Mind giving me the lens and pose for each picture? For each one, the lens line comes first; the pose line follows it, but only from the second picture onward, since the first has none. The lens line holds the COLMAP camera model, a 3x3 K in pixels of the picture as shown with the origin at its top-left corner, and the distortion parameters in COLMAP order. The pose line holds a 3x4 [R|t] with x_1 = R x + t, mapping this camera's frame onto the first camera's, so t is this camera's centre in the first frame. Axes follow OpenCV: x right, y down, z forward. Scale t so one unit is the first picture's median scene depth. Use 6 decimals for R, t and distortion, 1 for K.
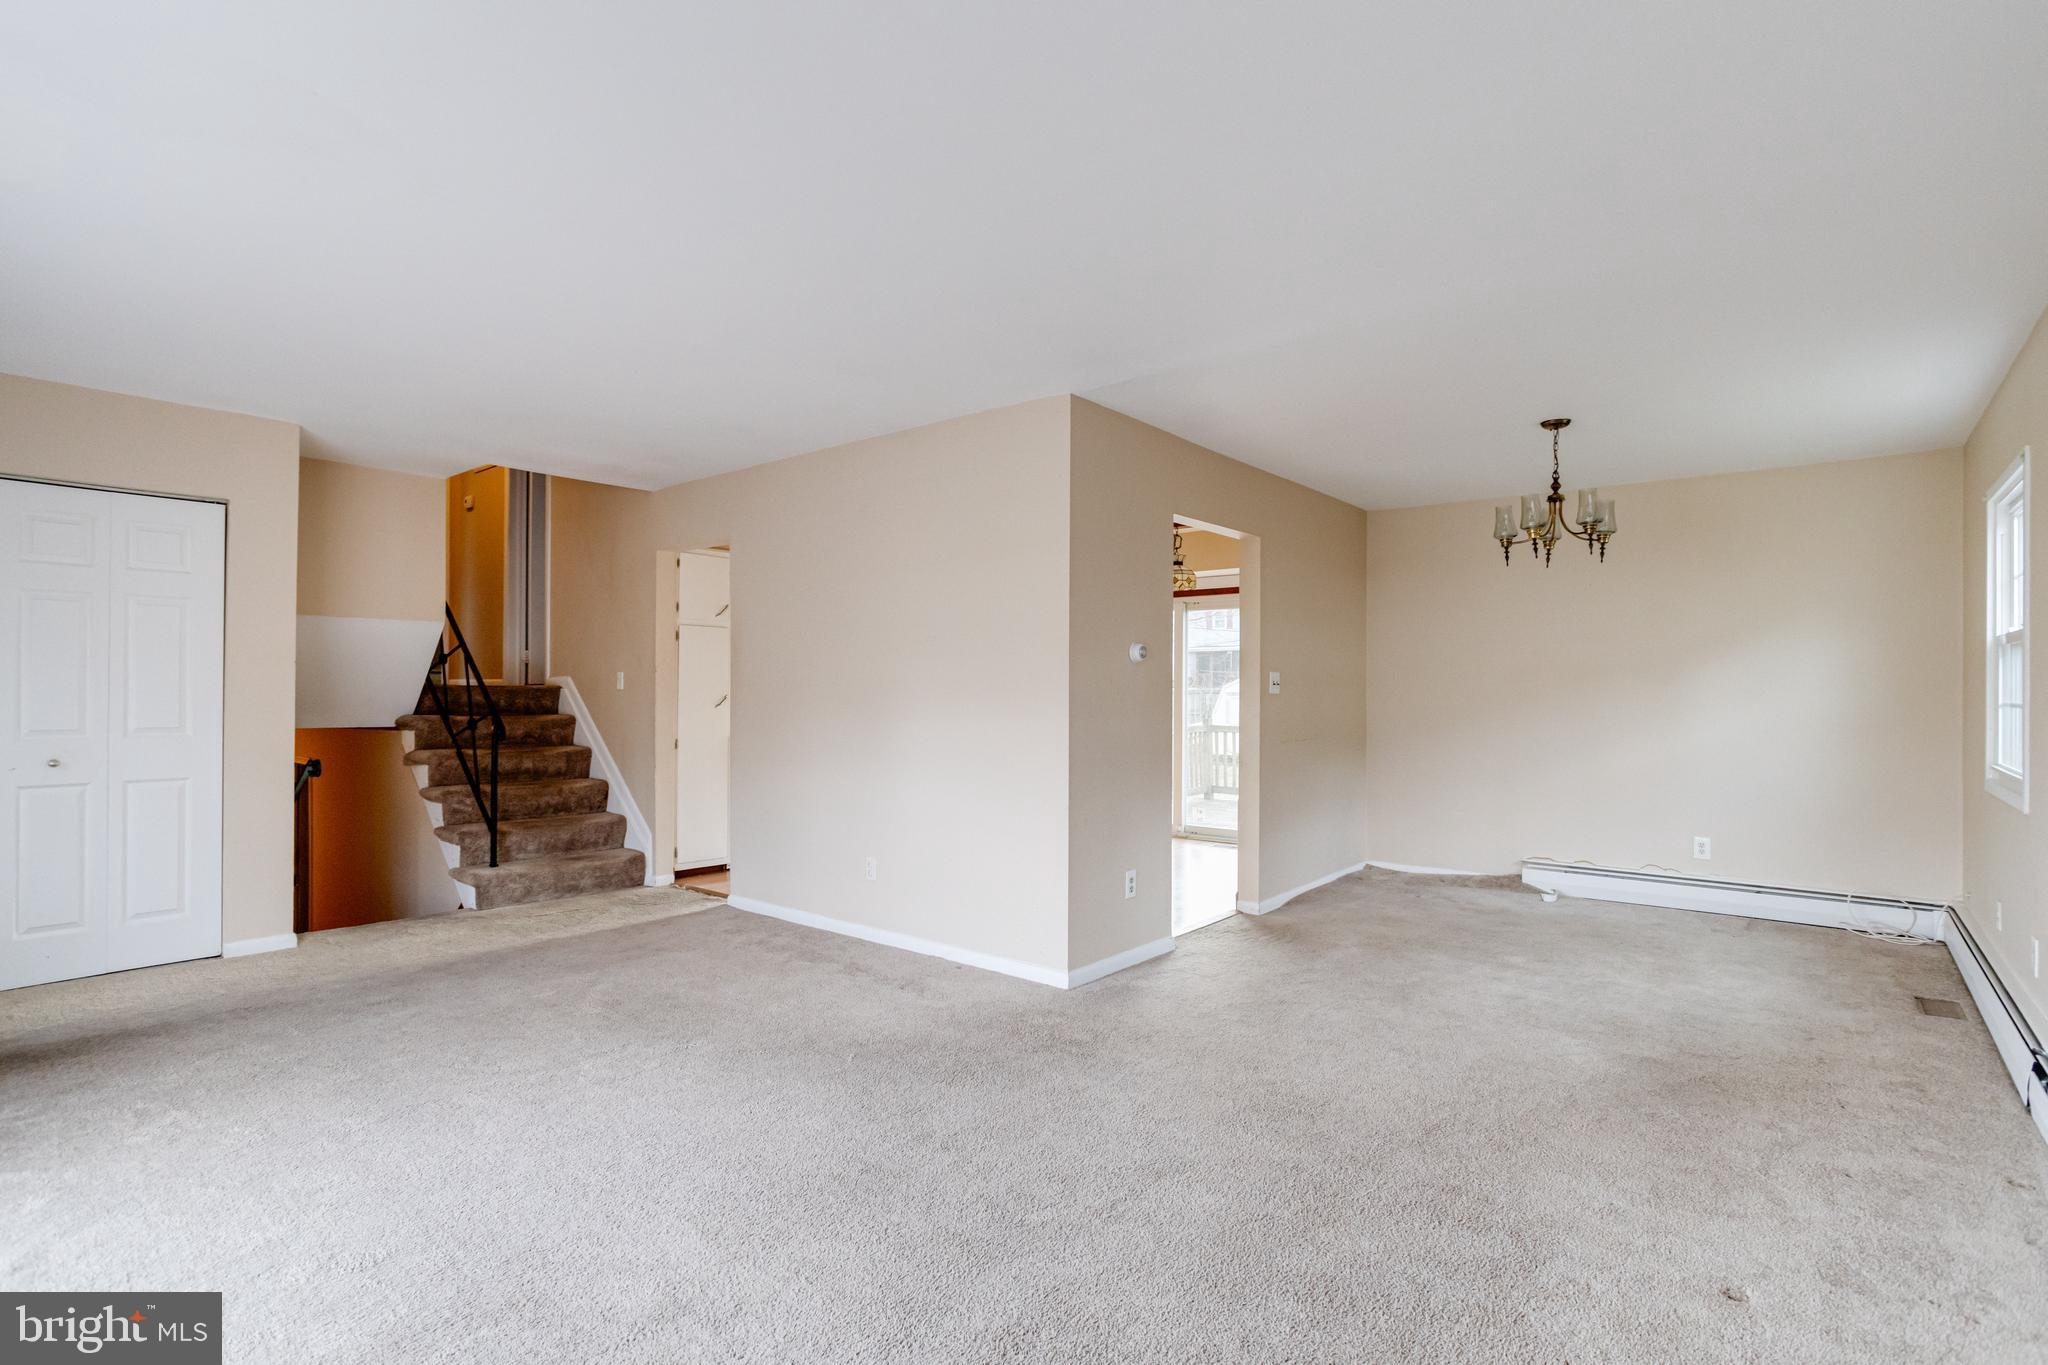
lens RADIAL K [[985.6, 0, 1024.9], [0, 985.6, 684.4], [0, 0, 1]] dist [-0.042618, 0.024865]
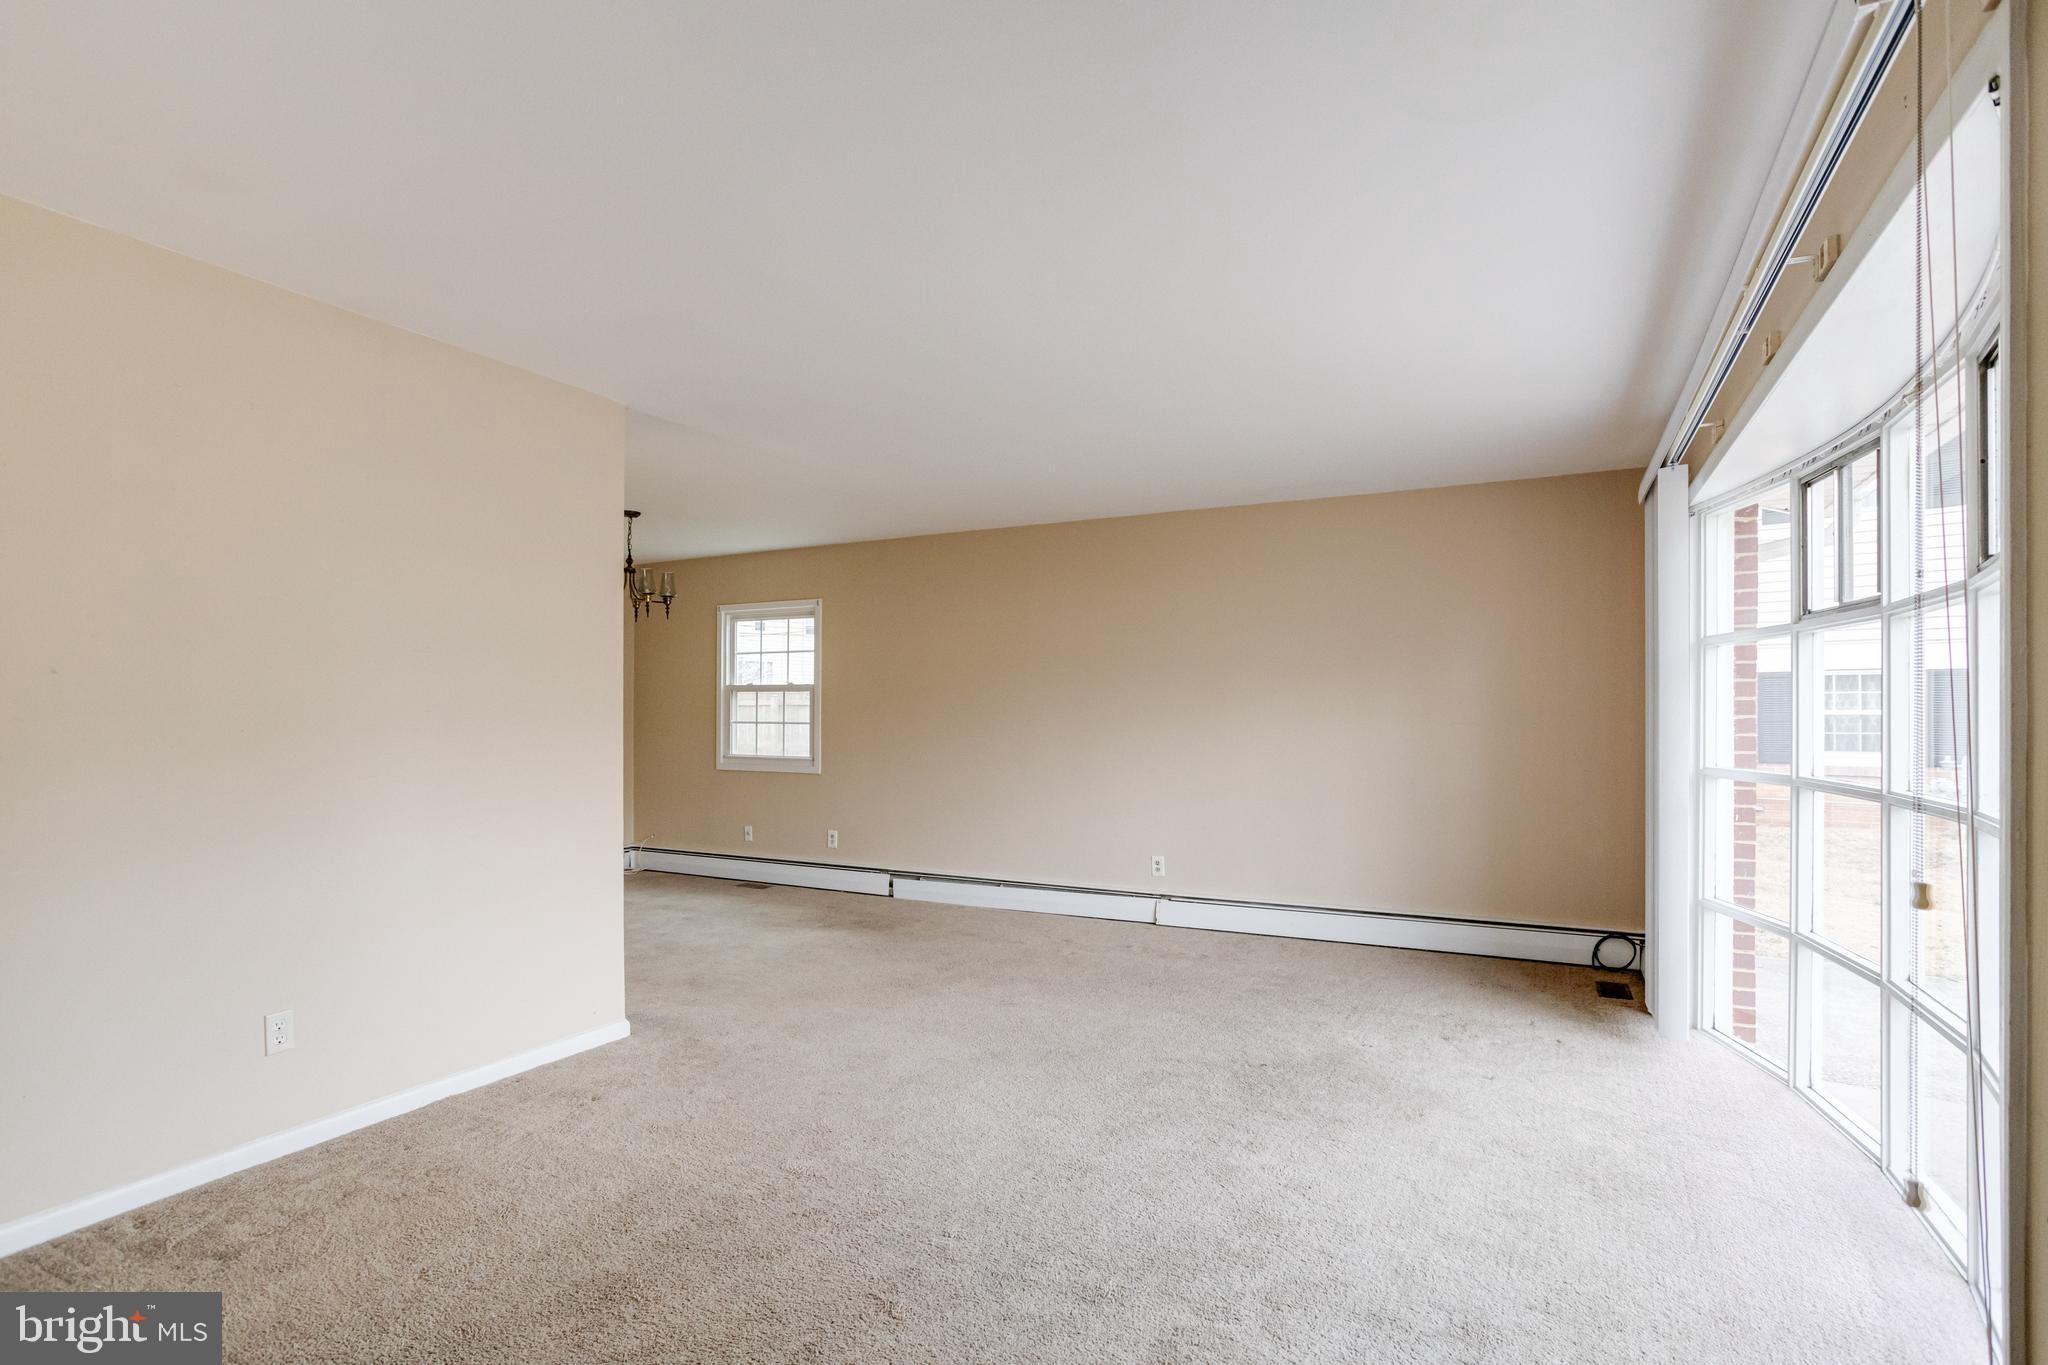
lens RADIAL K [[1006.9, 0, 1027.7], [0, 1006.9, 713.3], [0, 0, 1]] dist [-0.048408, 0.025726]
pose [[-0.205336, -0.004230, 0.978682, -0.781593], [-0.007464, 0.999968, 0.002756, -0.004949], [-0.978663, -0.006739, -0.205361, 0.659553]]
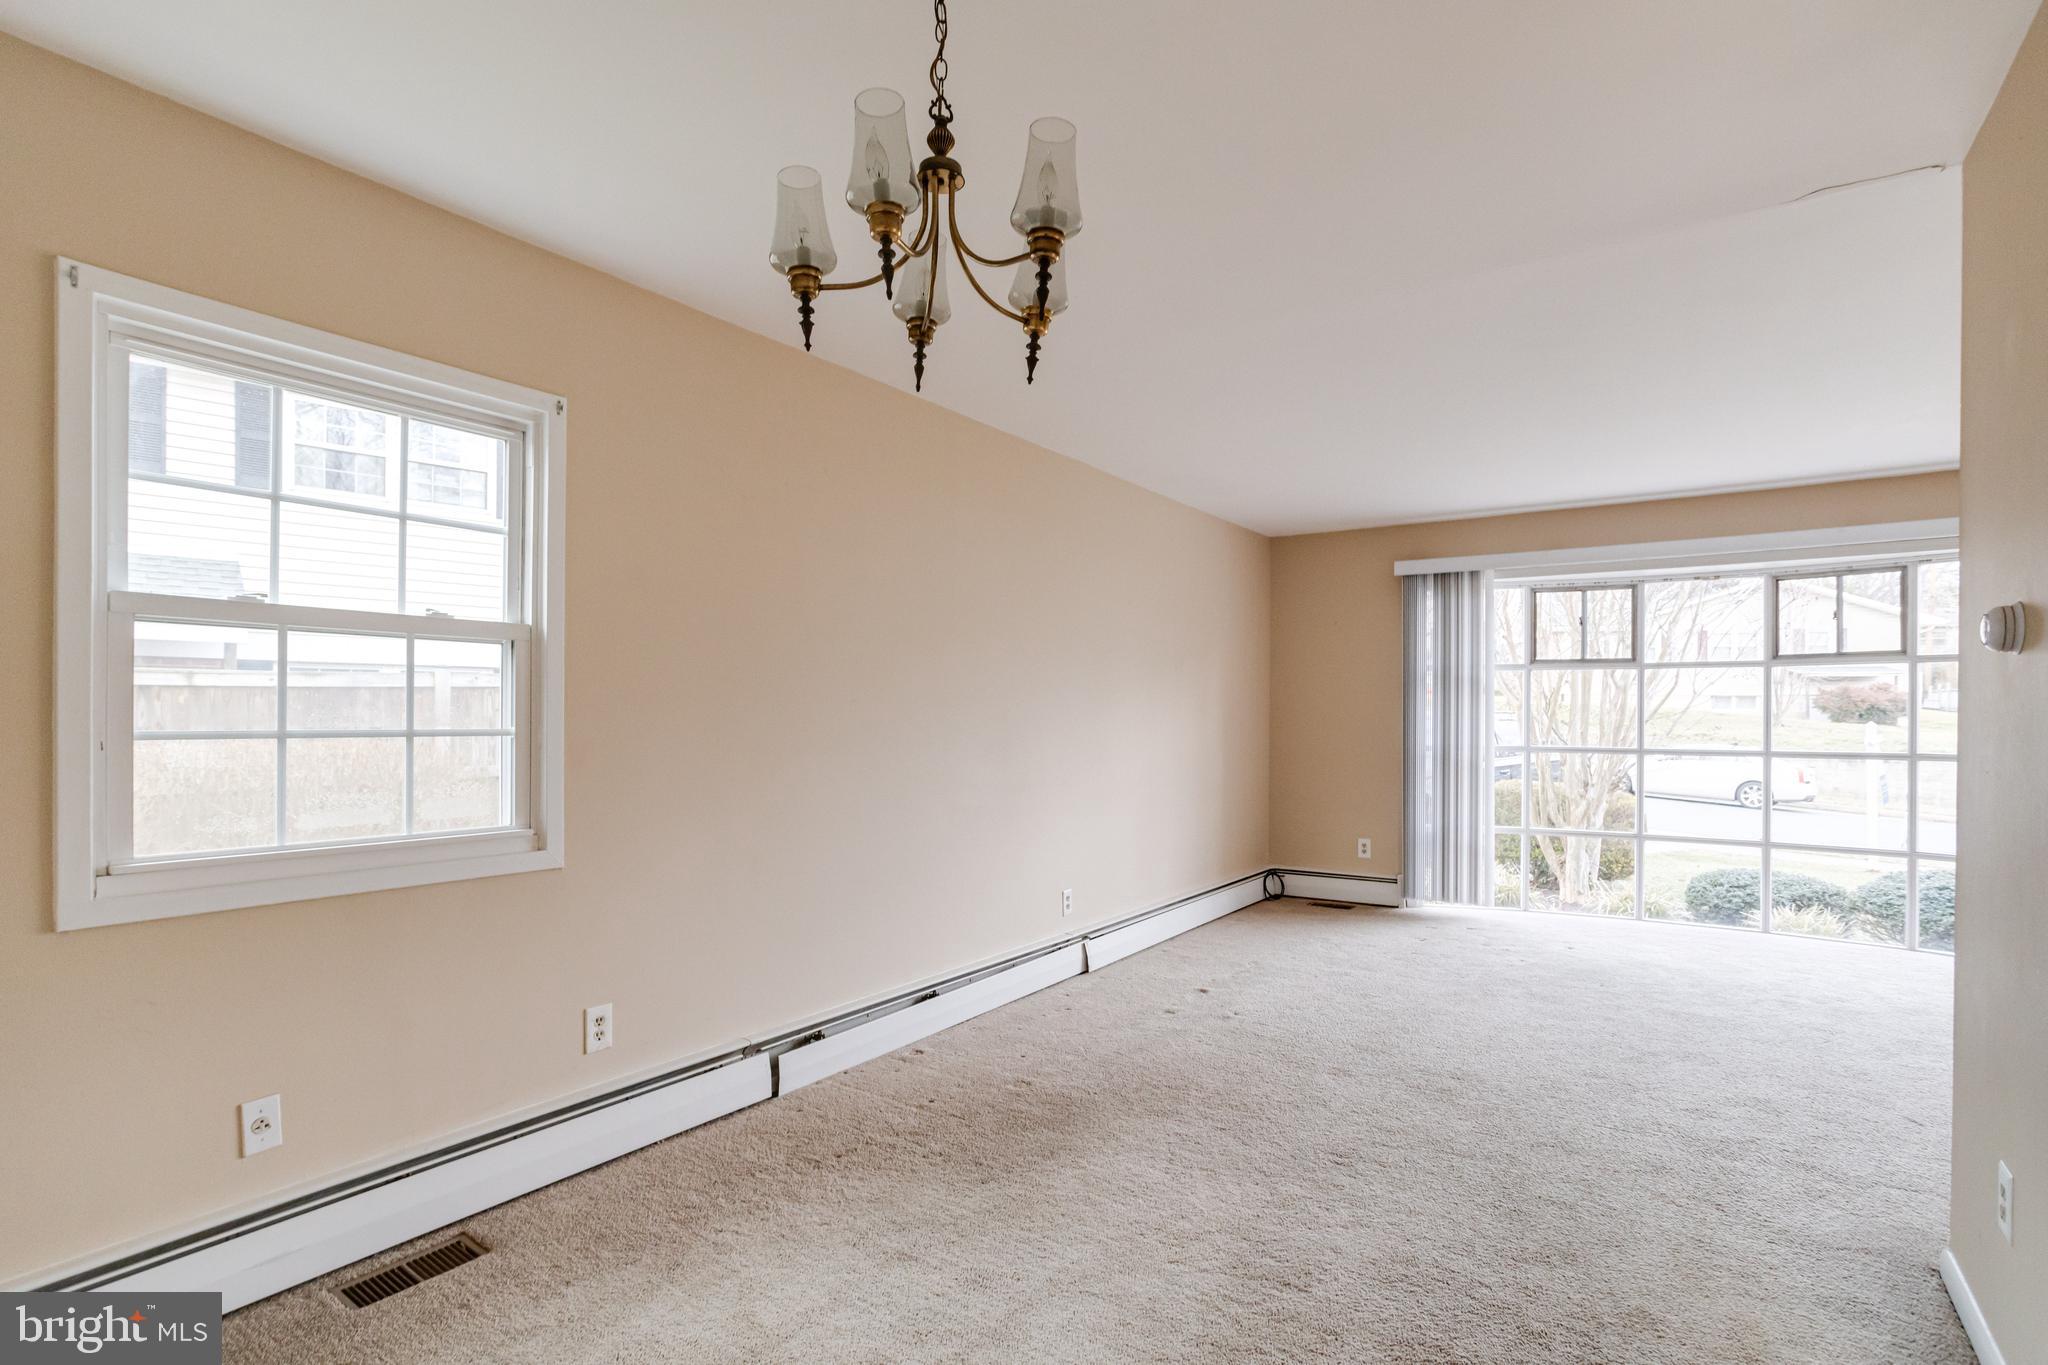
lens RADIAL K [[996.2, 0, 1024.0], [0, 996.2, 722.7], [0, 0, 1]] dist [-0.037228, 0.022500]
pose [[-0.996553, -0.007519, -0.082613, 0.477352], [-0.007702, 0.999969, 0.001899, 0.007790], [0.082596, 0.002529, -0.996580, 1.198274]]
